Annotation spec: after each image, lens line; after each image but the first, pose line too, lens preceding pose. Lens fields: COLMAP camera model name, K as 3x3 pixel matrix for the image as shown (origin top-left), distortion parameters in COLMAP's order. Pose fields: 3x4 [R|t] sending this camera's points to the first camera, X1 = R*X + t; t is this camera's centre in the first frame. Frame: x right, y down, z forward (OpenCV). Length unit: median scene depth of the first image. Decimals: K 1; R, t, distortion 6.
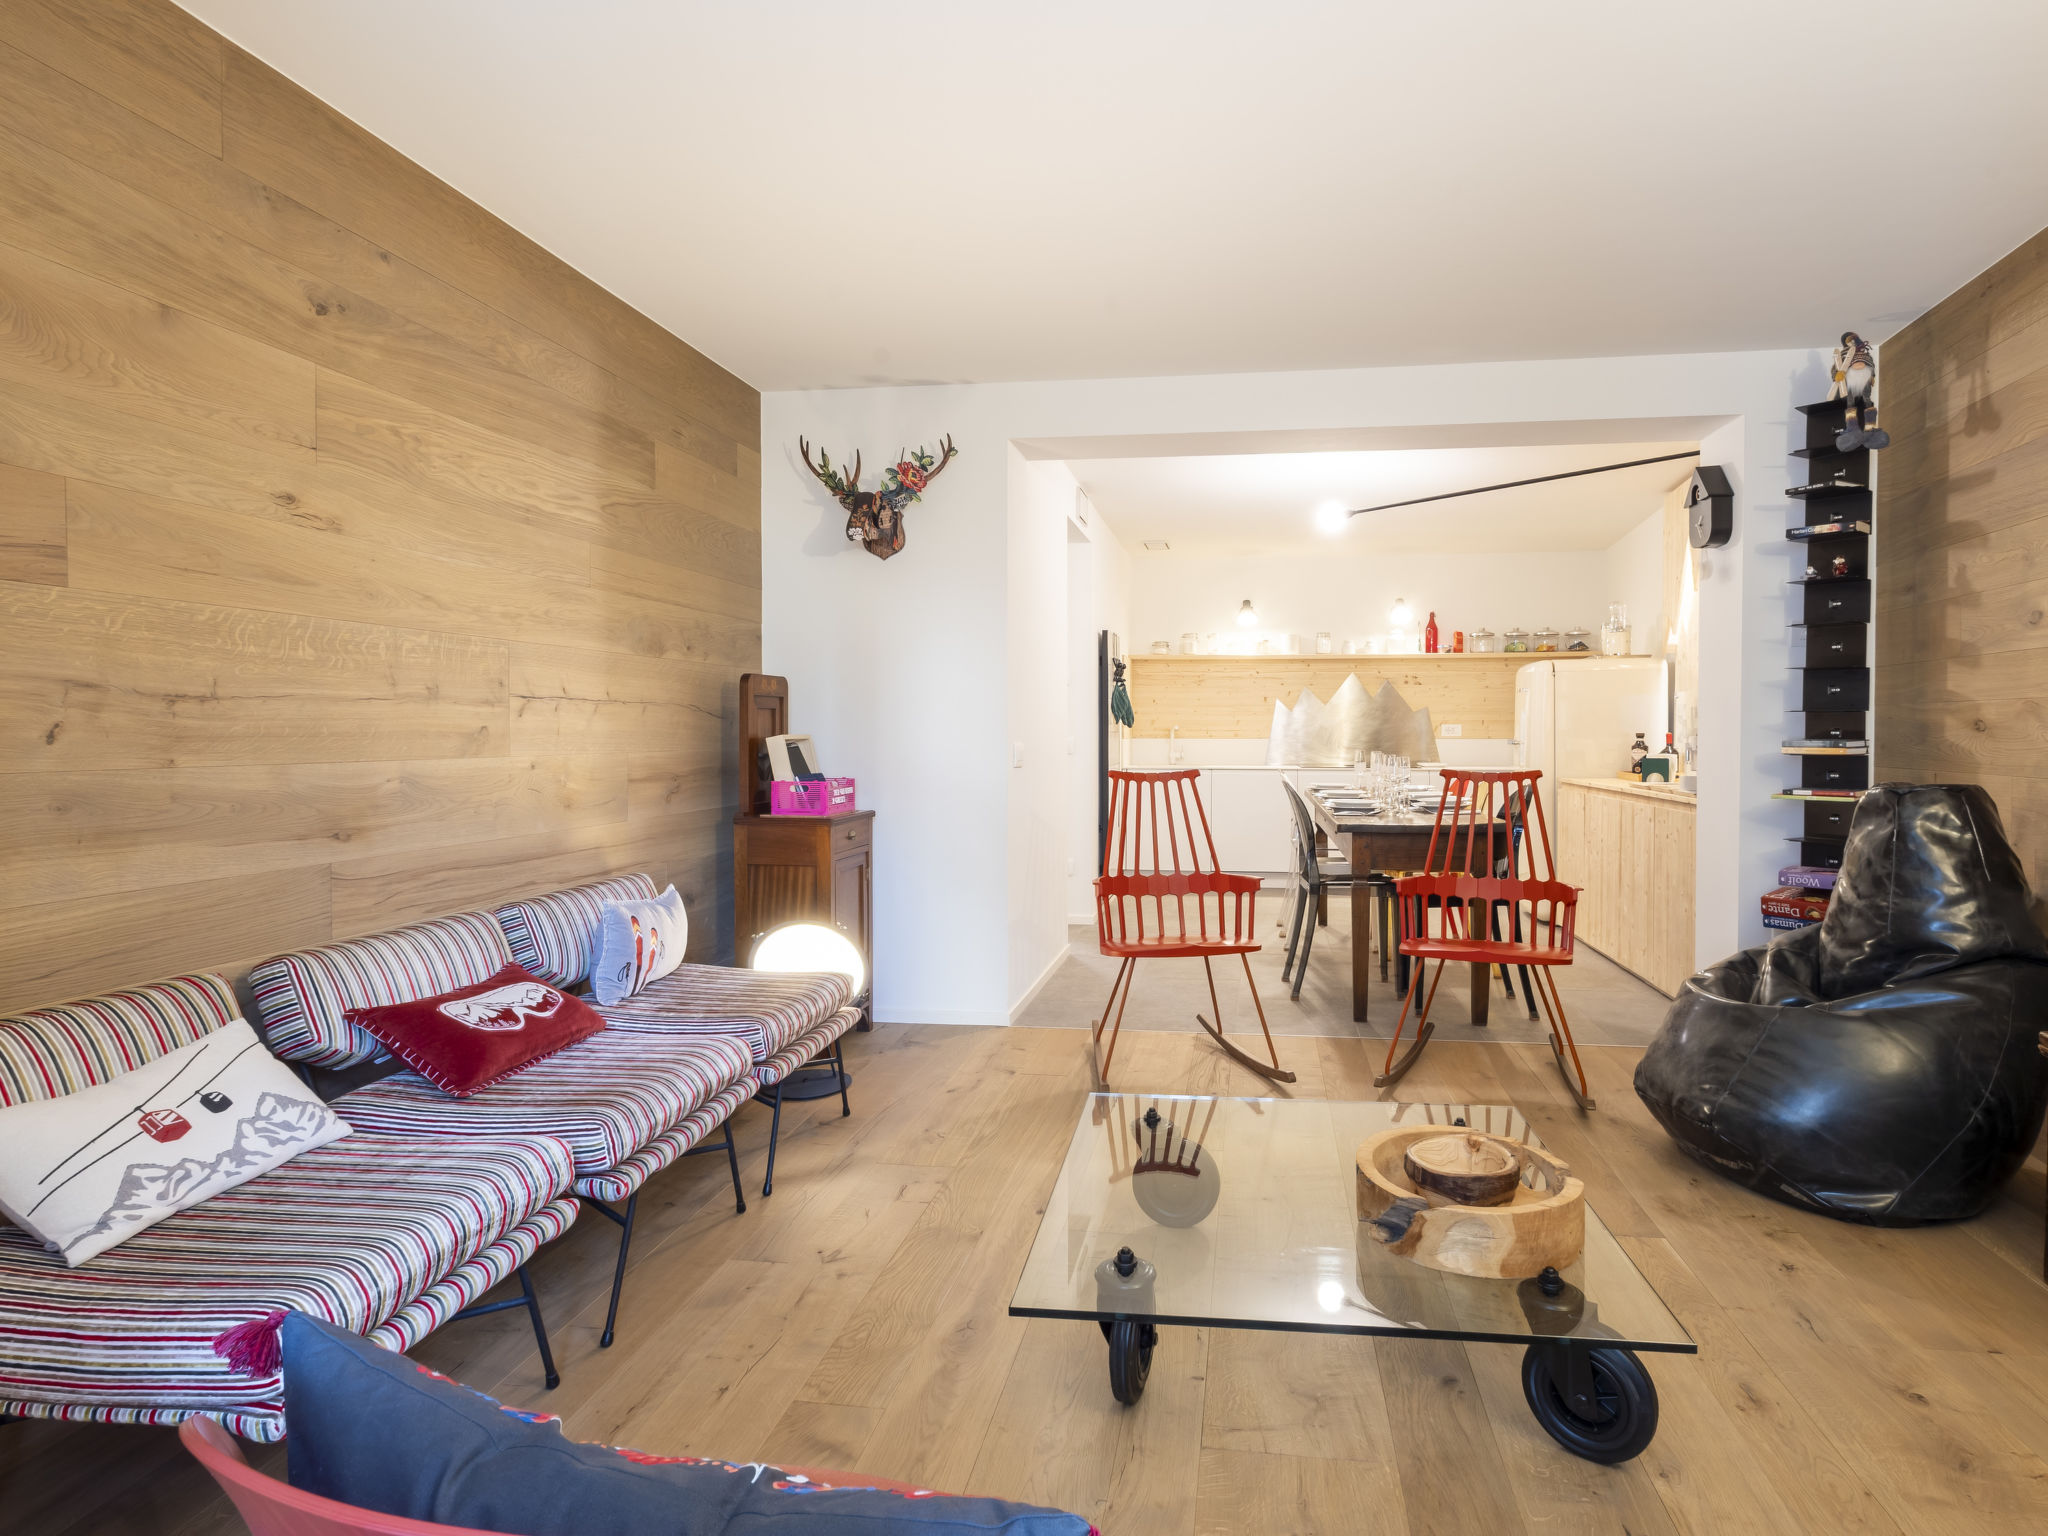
lens RADIAL K [[1115.1, 0, 1090.9], [0, 1115.1, 761.2], [0, 0, 1]] dist [0.000046, -0.000641]
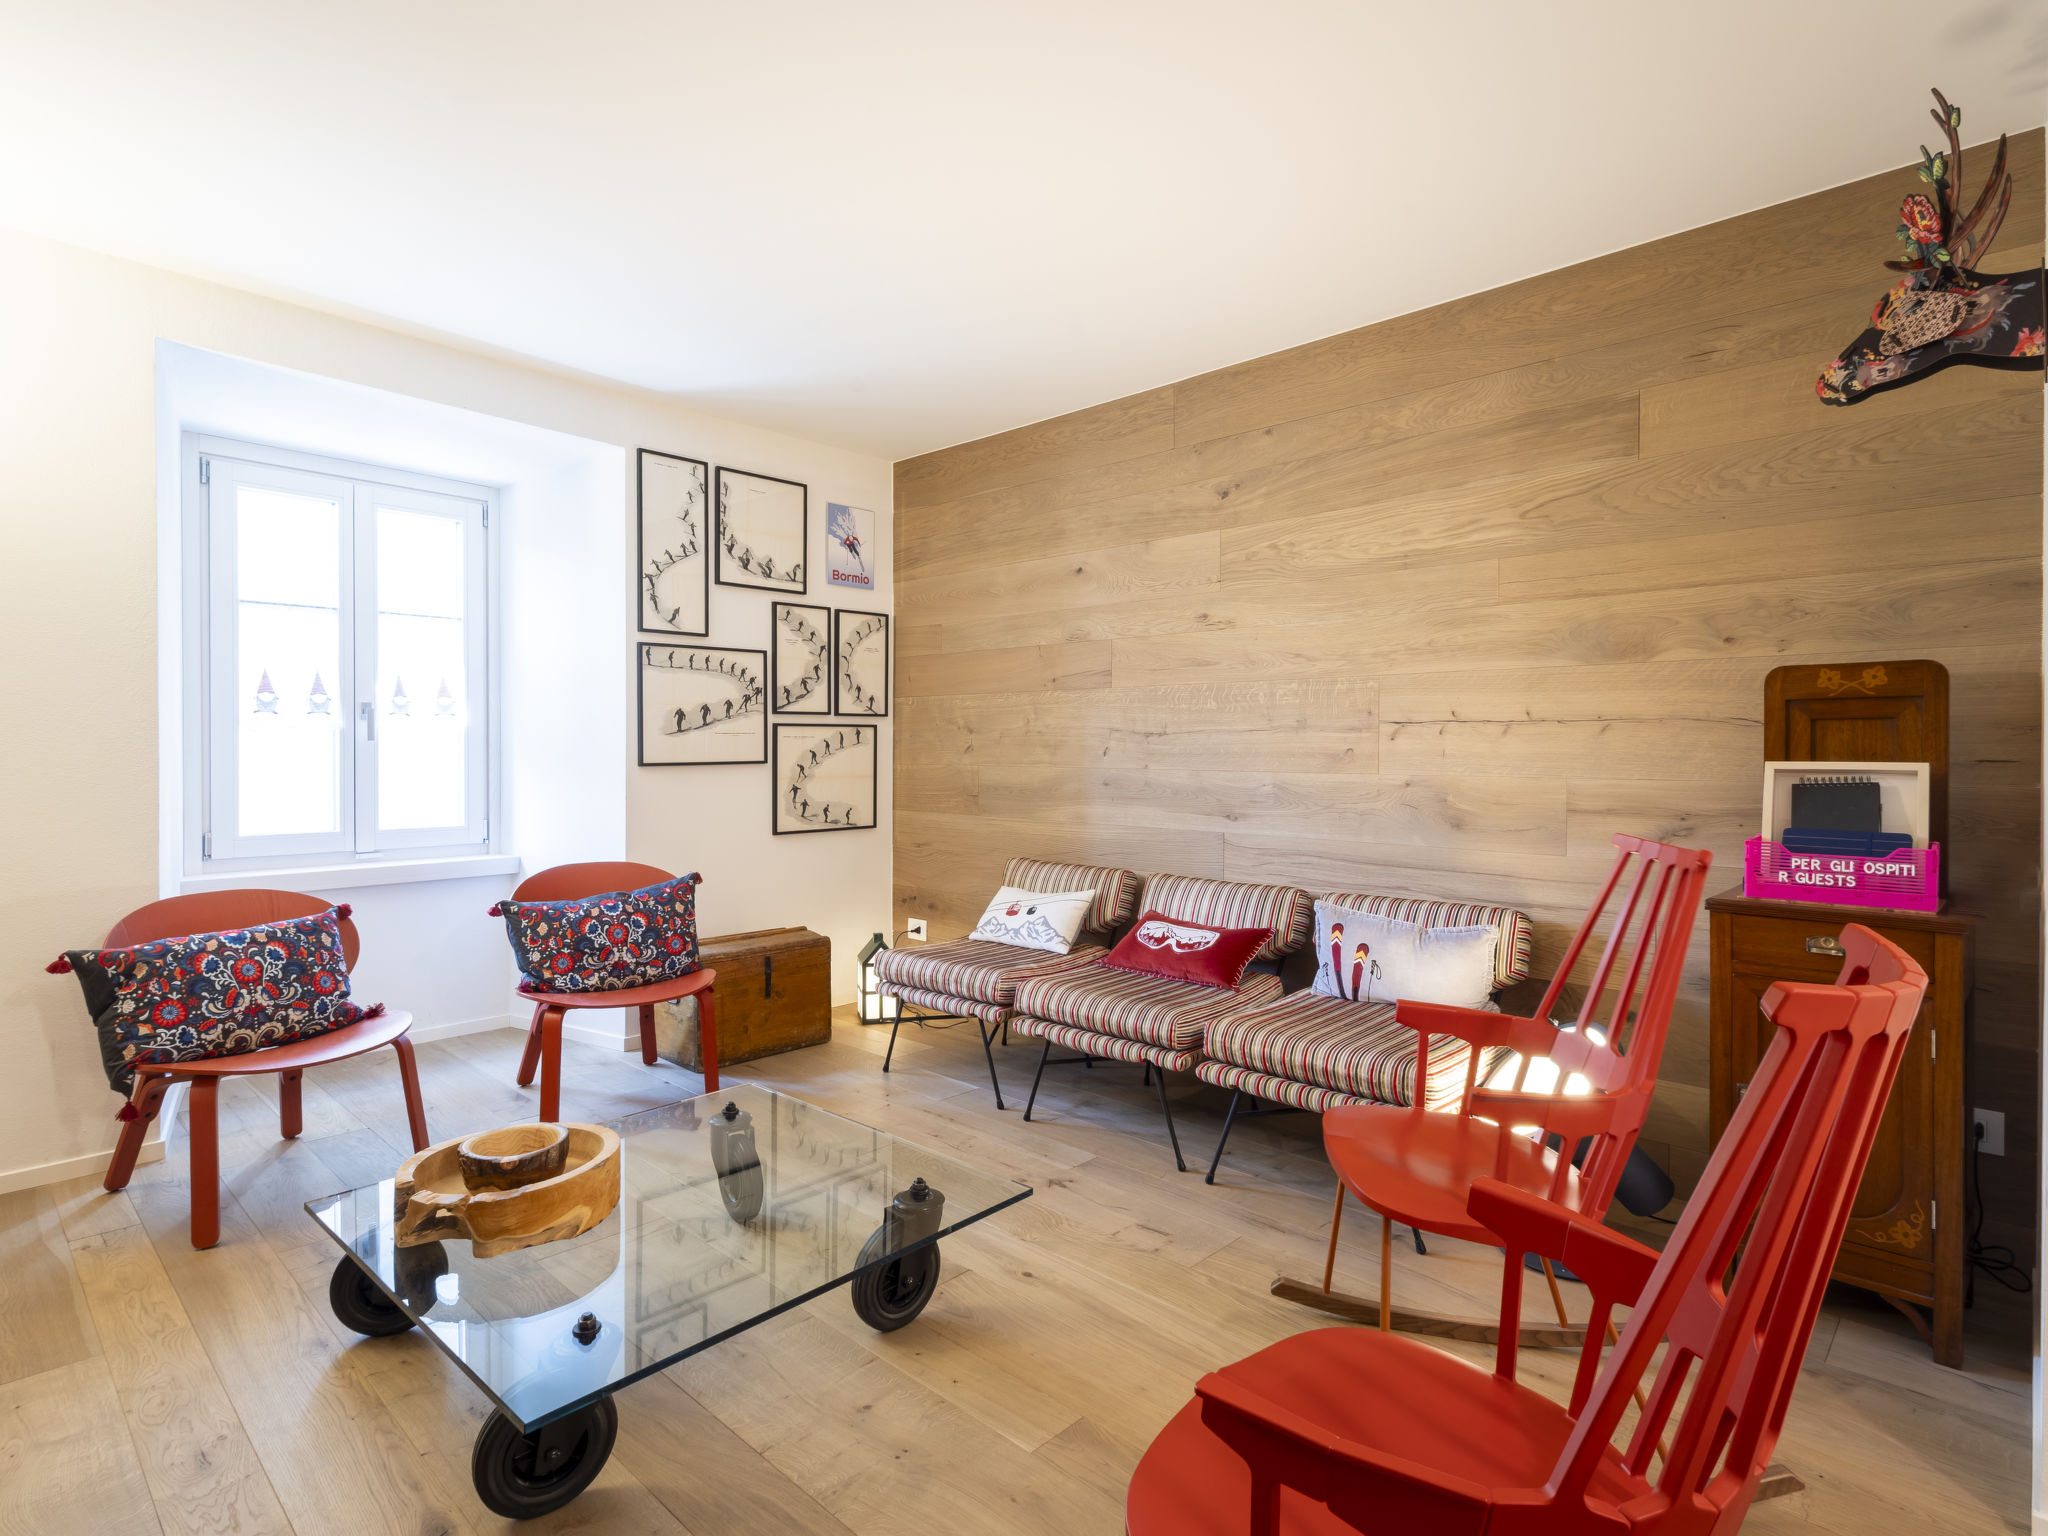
lens RADIAL K [[1044.3, 0, 1022.8], [0, 1044.3, 766.3], [0, 0, 1]] dist [0.000441, -0.000469]
pose [[-0.578904, 0.011783, -0.815310, 0.729618], [-0.026931, 0.999074, 0.033561, -0.048727], [0.814951, 0.041386, -0.578051, 1.639854]]
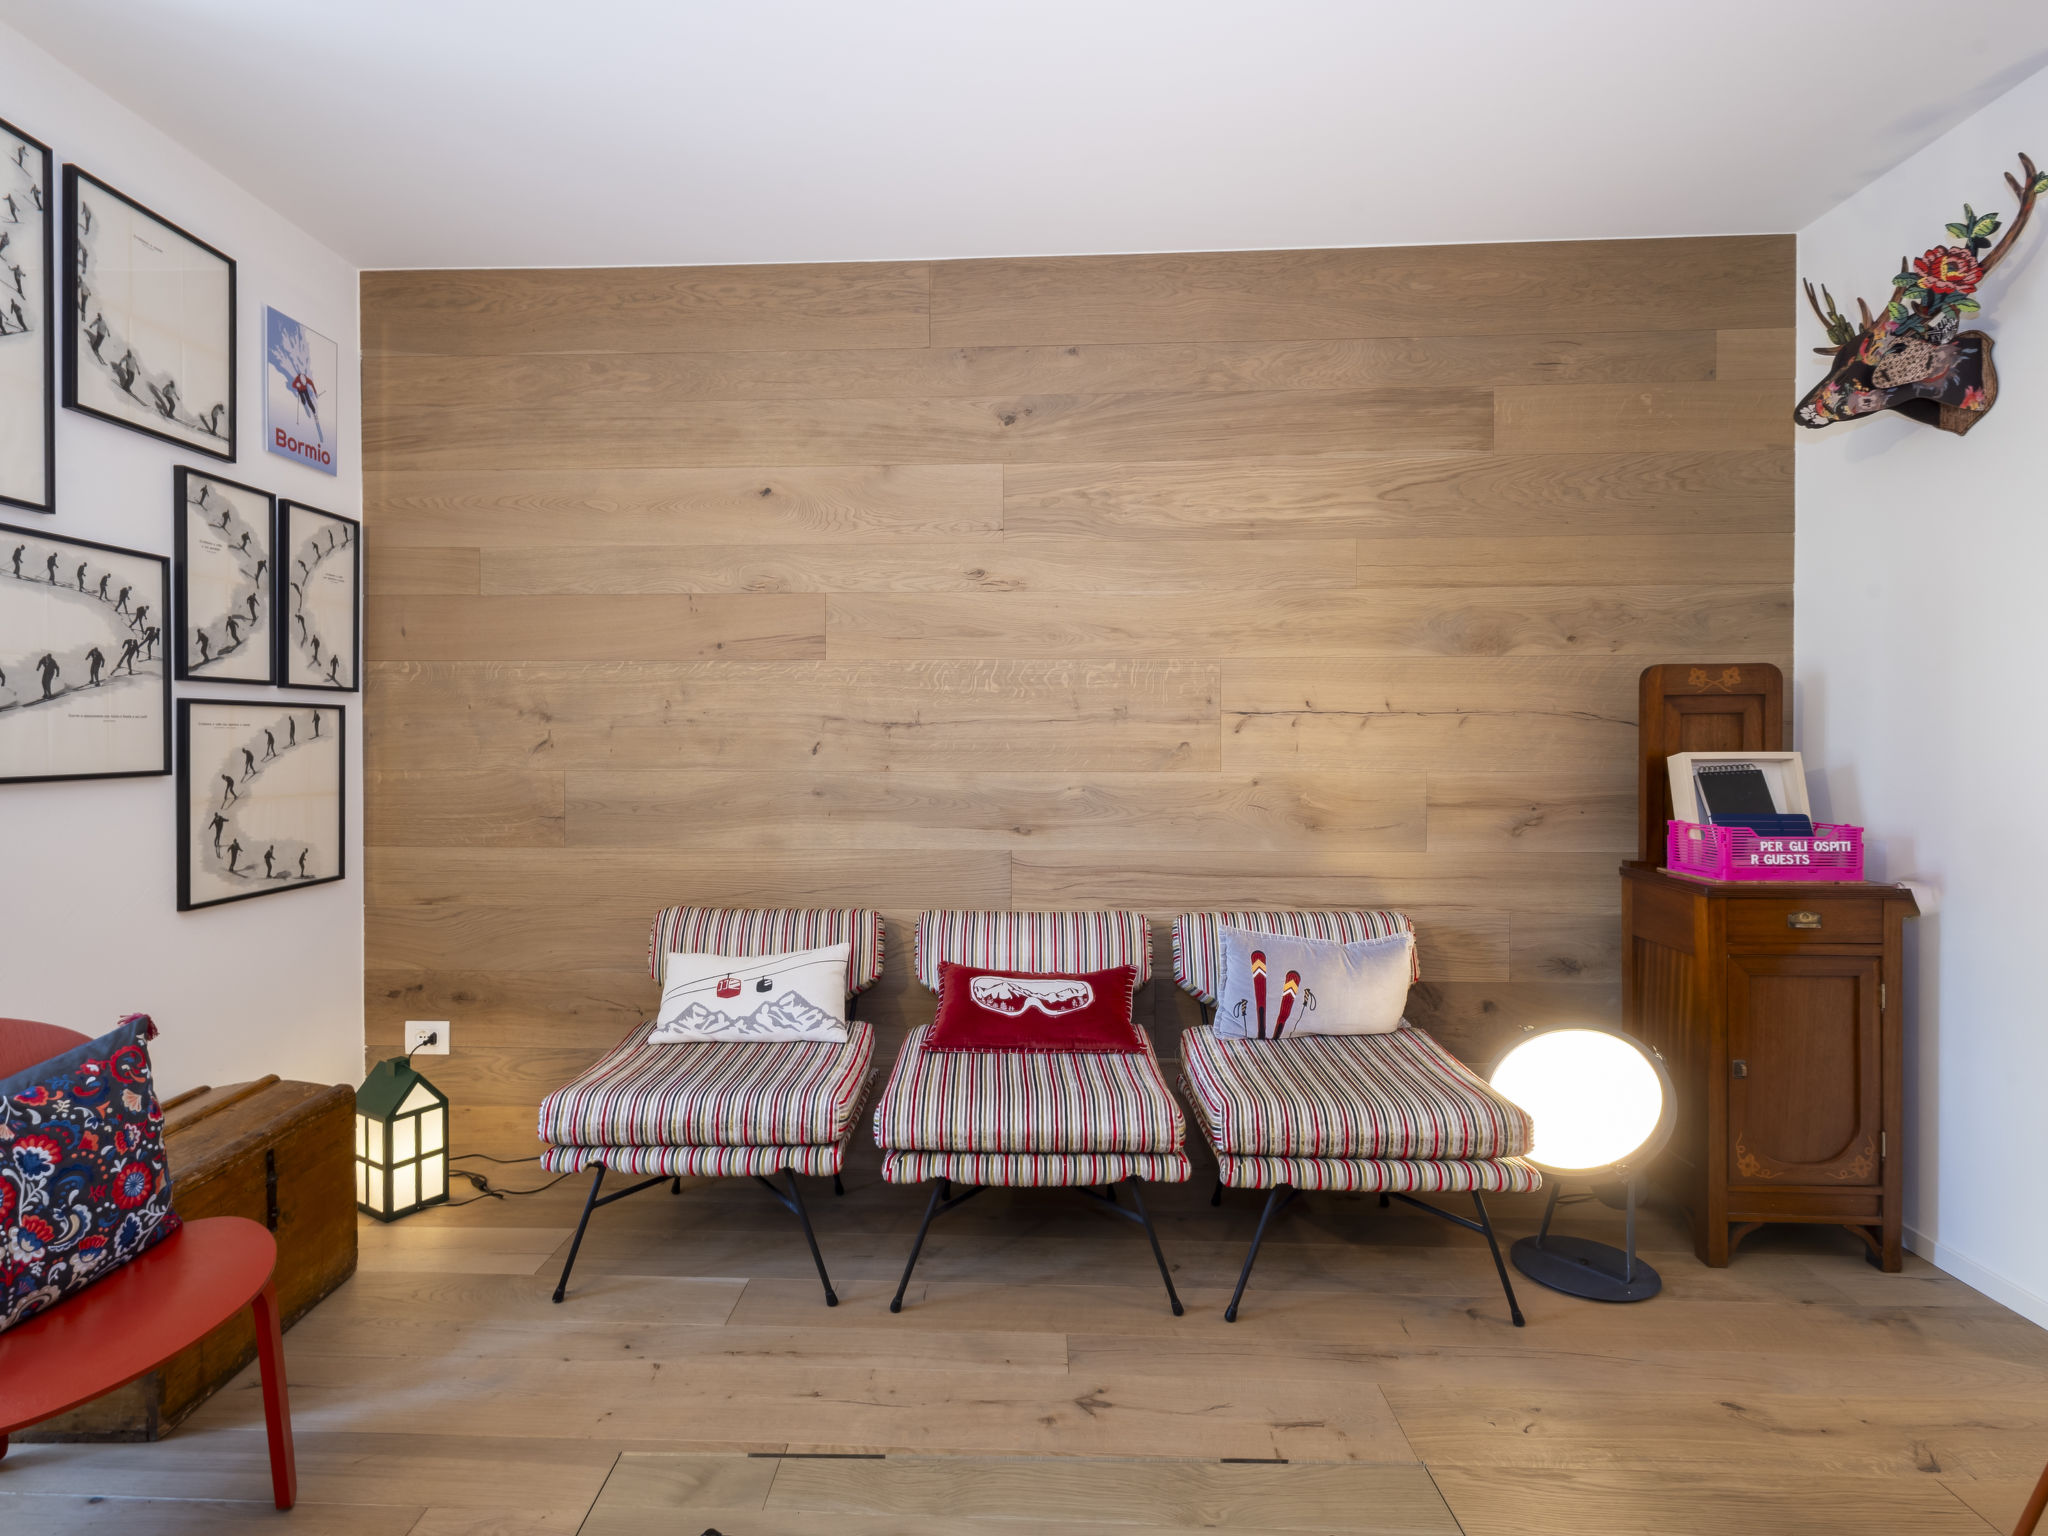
lens RADIAL K [[1065.8, 0, 1003.5], [0, 1065.8, 759.1], [0, 0, 1]] dist [0.004067, -0.000164]
pose [[0.093865, 0.012920, -0.995501, 0.533994], [-0.027015, 0.999581, 0.010426, -0.025592], [0.995218, 0.025915, 0.094175, 0.875076]]
